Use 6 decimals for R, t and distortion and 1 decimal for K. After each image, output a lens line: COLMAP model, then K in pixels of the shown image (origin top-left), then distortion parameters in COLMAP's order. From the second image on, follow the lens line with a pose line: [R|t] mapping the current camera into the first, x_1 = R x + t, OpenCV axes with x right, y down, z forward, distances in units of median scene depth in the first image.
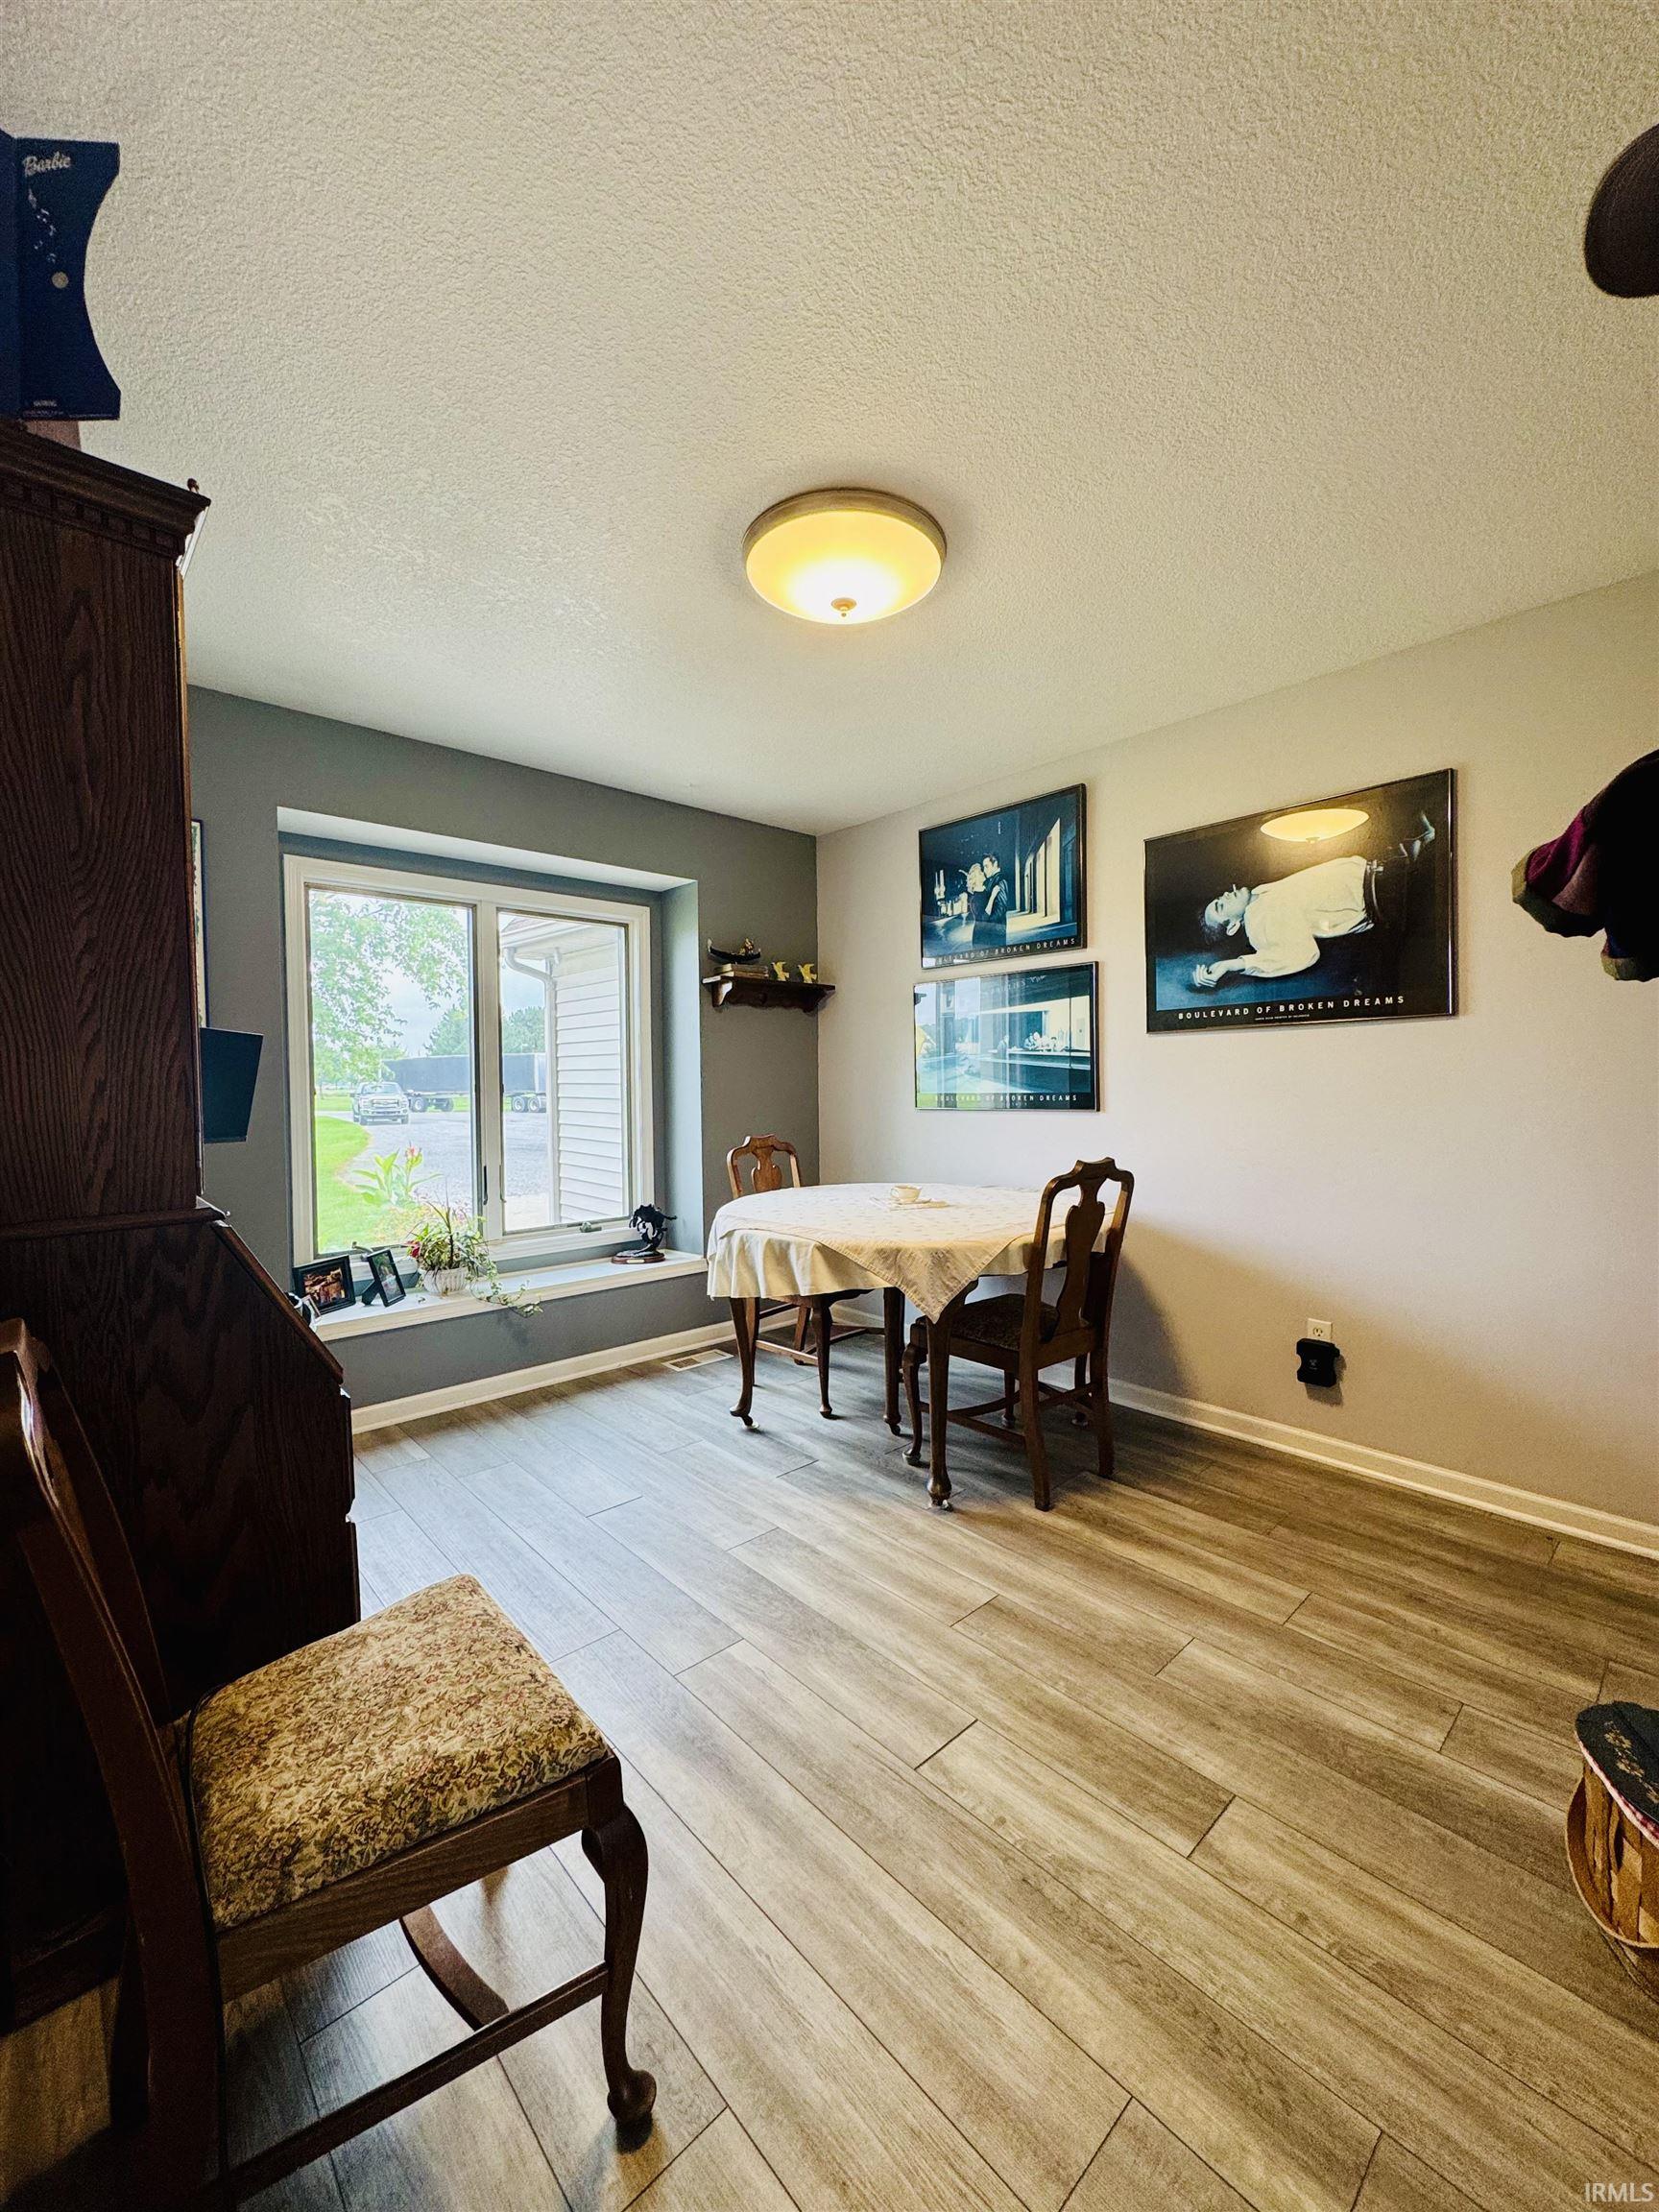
lens RADIAL K [[877.7, 0, 829.5], [0, 877.7, 1106.0], [0, 0, 1]] dist [-0.000366, 0.000088]
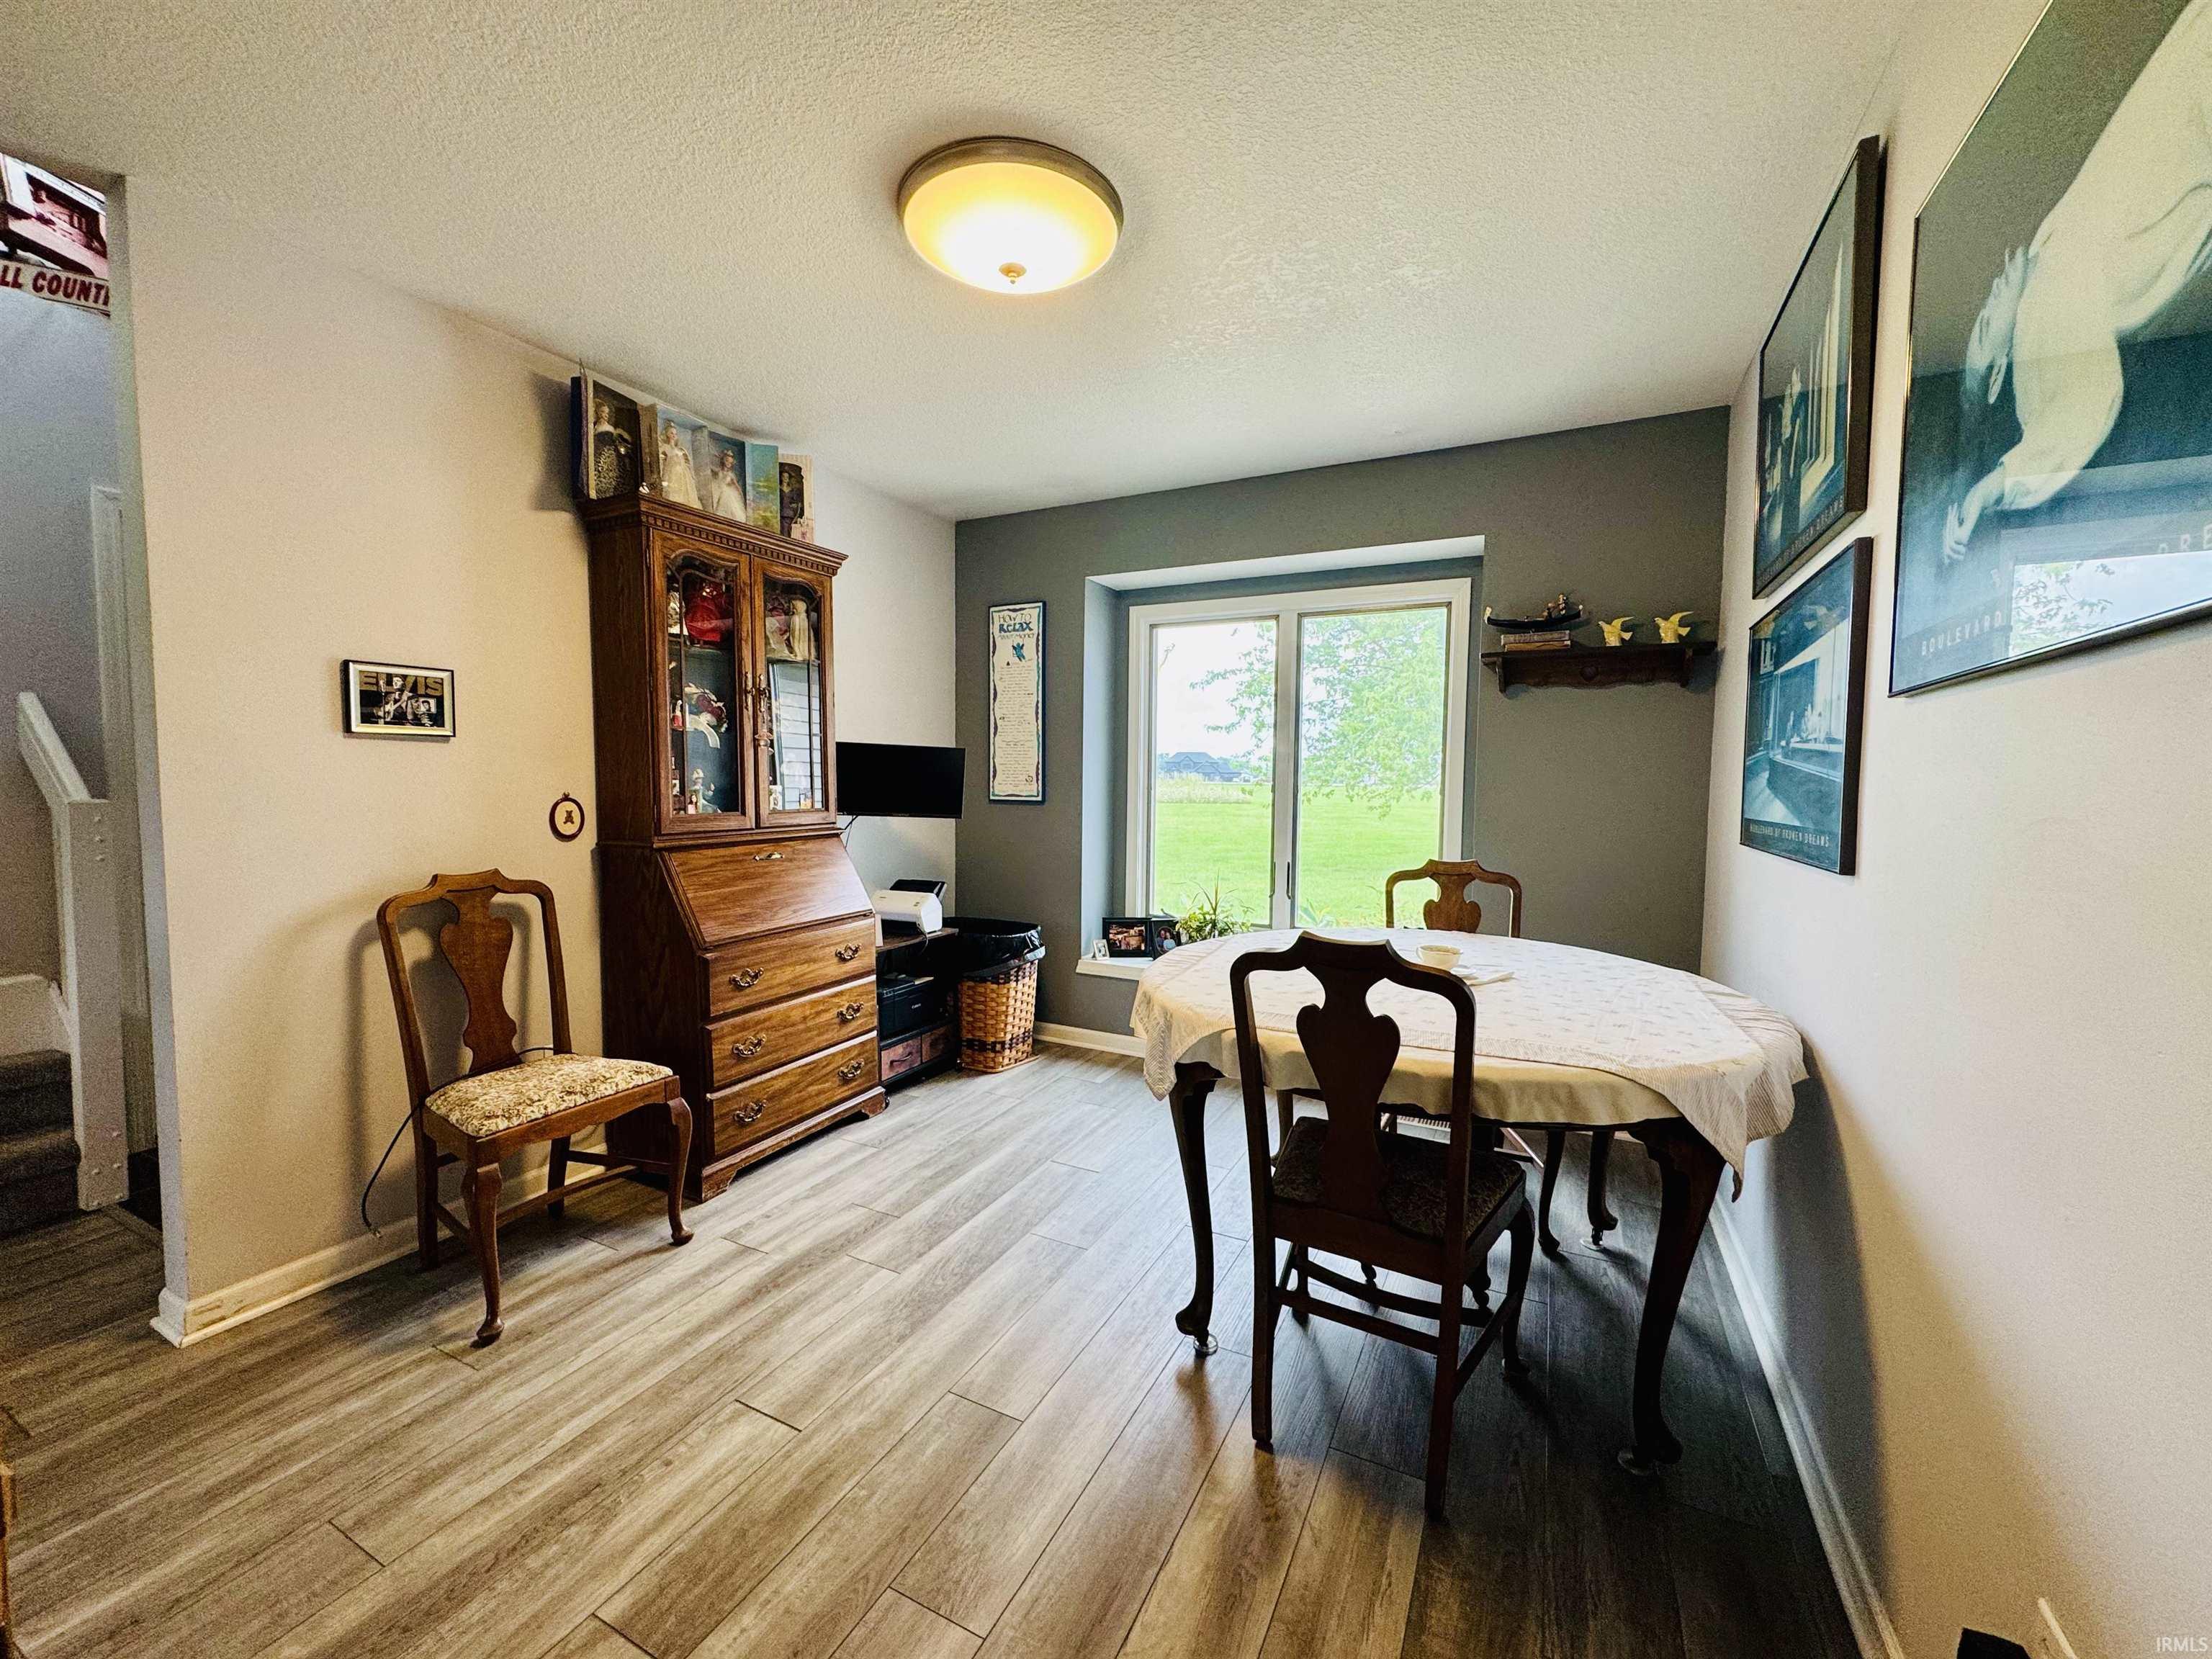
lens RADIAL K [[877.7, 0, 1106.0], [0, 877.7, 829.5], [0, 0, 1]] dist [-0.000366, 0.000088]
pose [[0.344808, 0.070530, -0.936020, 0.962860], [-0.039980, 0.997372, 0.060426, -0.047829], [0.937822, 0.016586, 0.346721, 0.793304]]
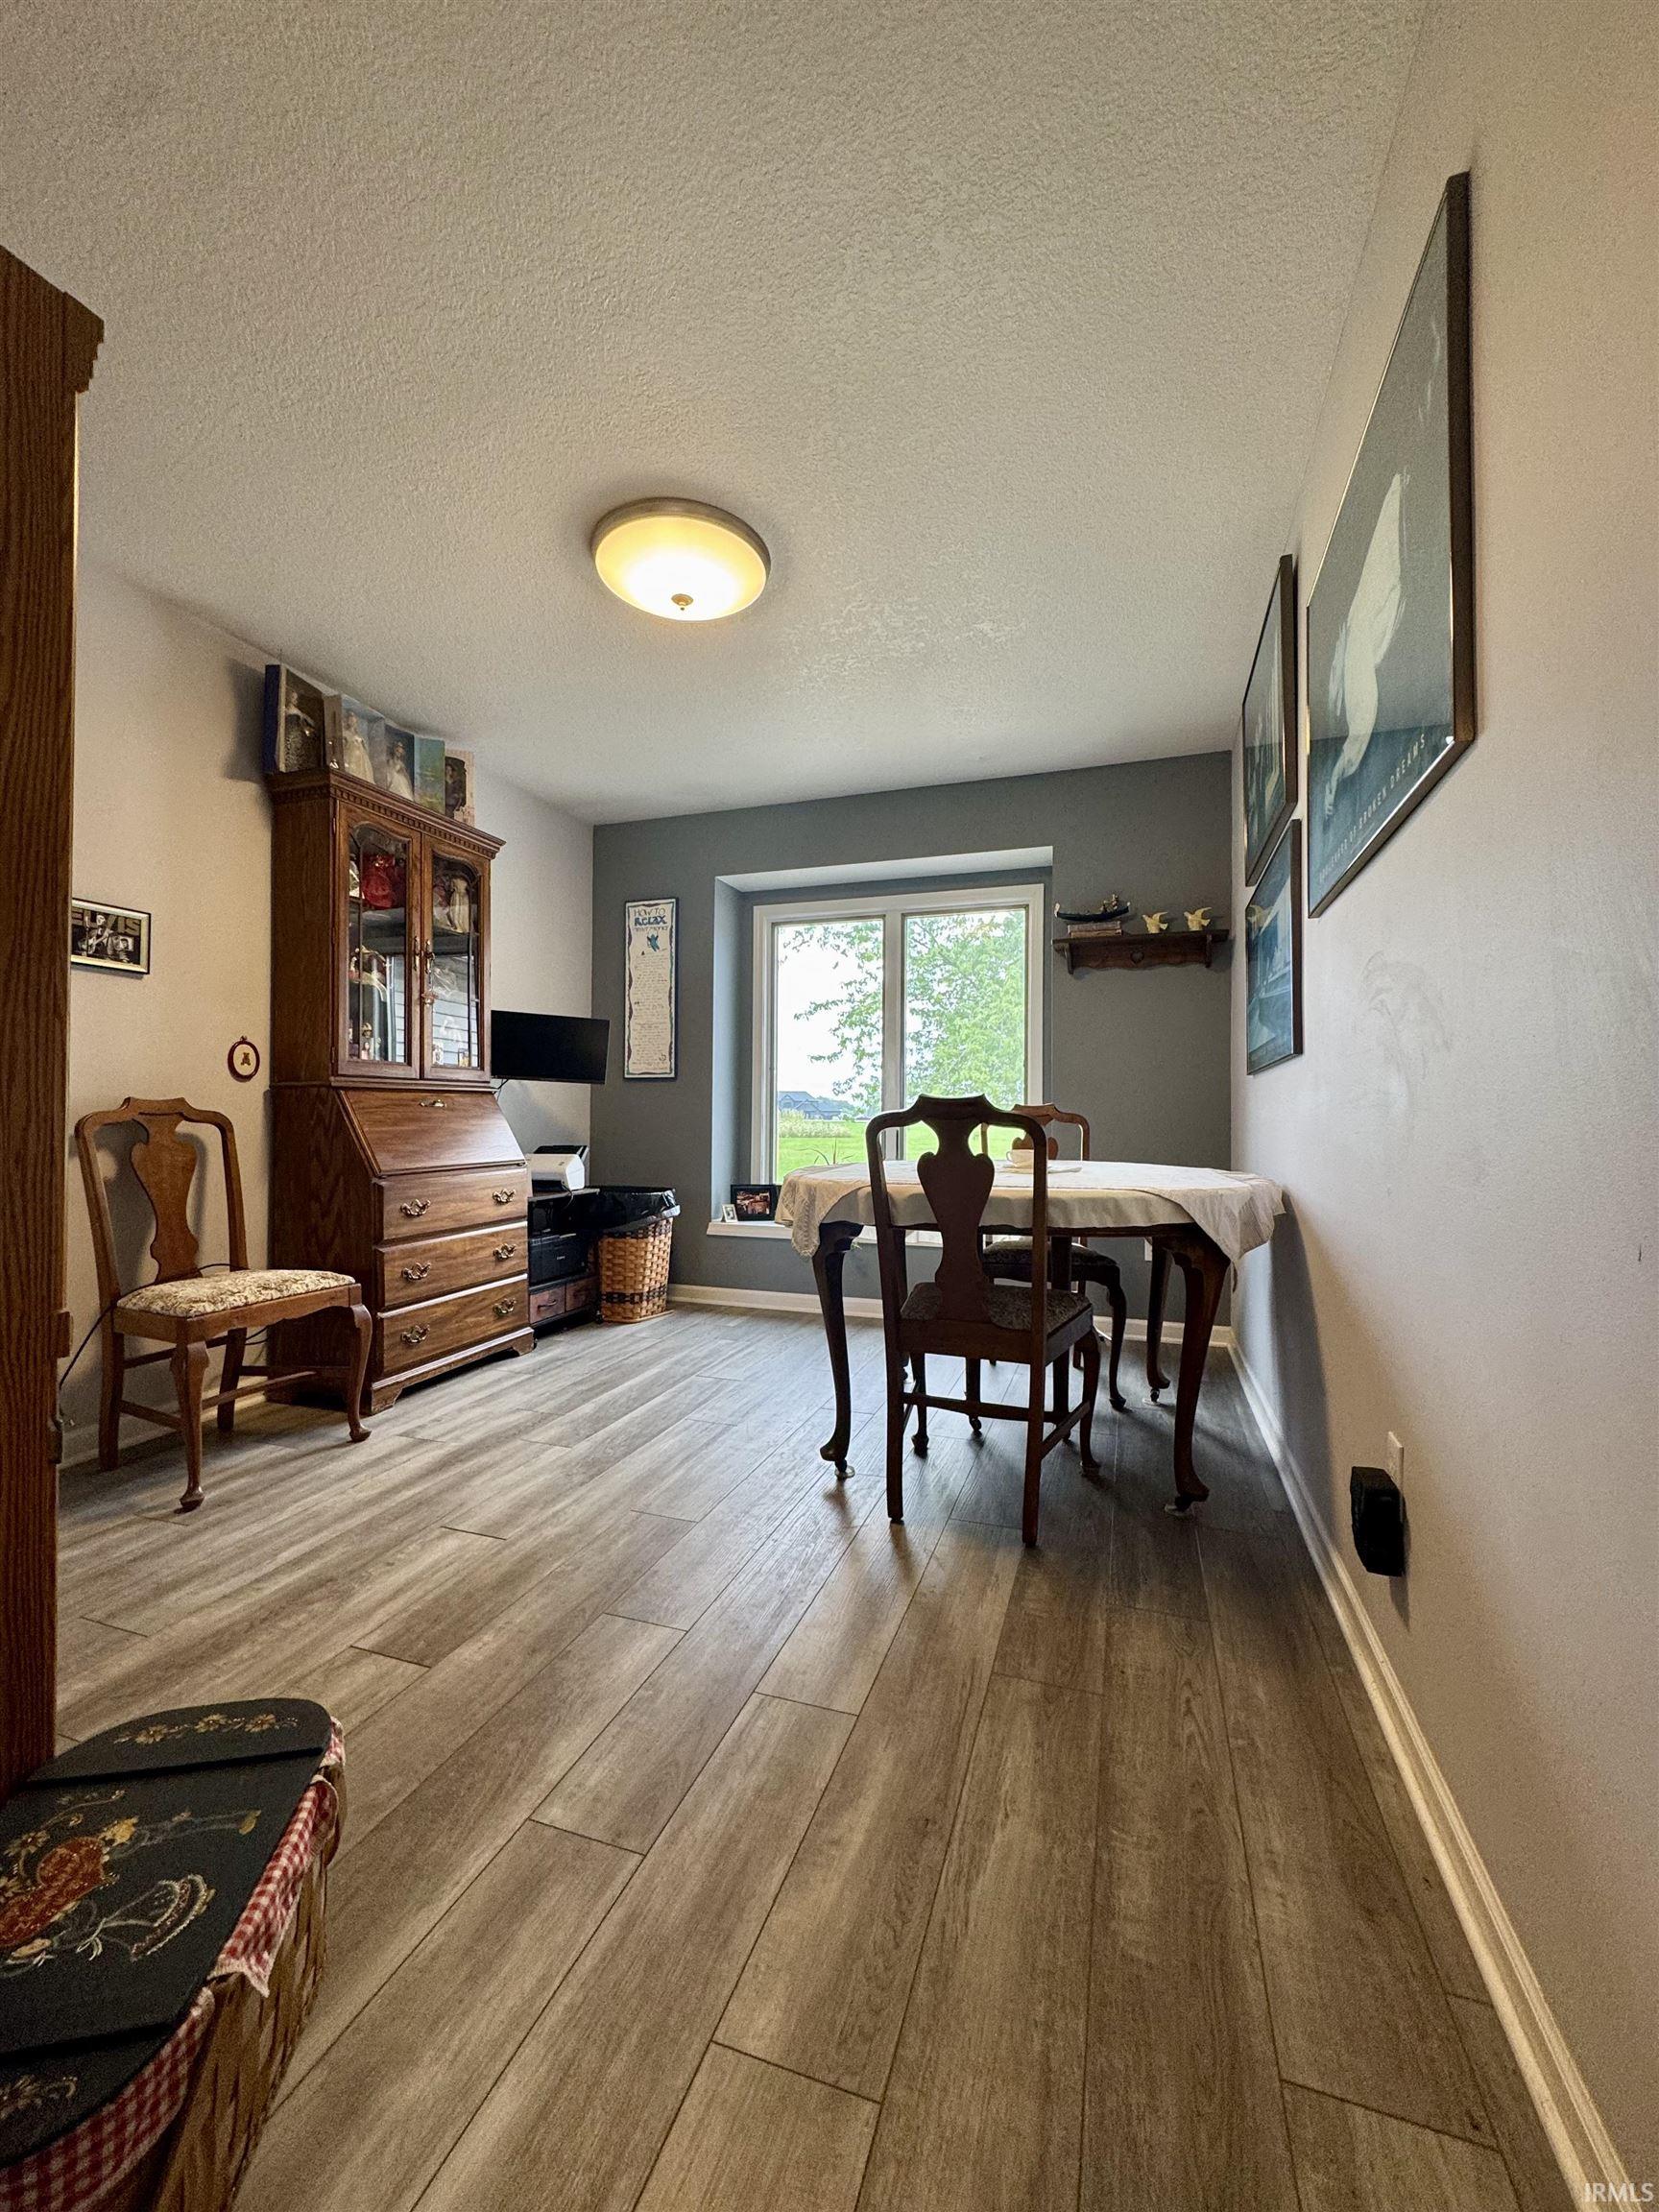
lens RADIAL K [[877.7, 0, 829.5], [0, 877.7, 1106.0], [0, 0, 1]] dist [-0.000366, 0.000088]
pose [[0.472833, 0.001936, -0.881150, 1.139918], [-0.036176, 0.999197, -0.017217, 0.107762], [0.880409, 0.040017, 0.472523, 0.660520]]
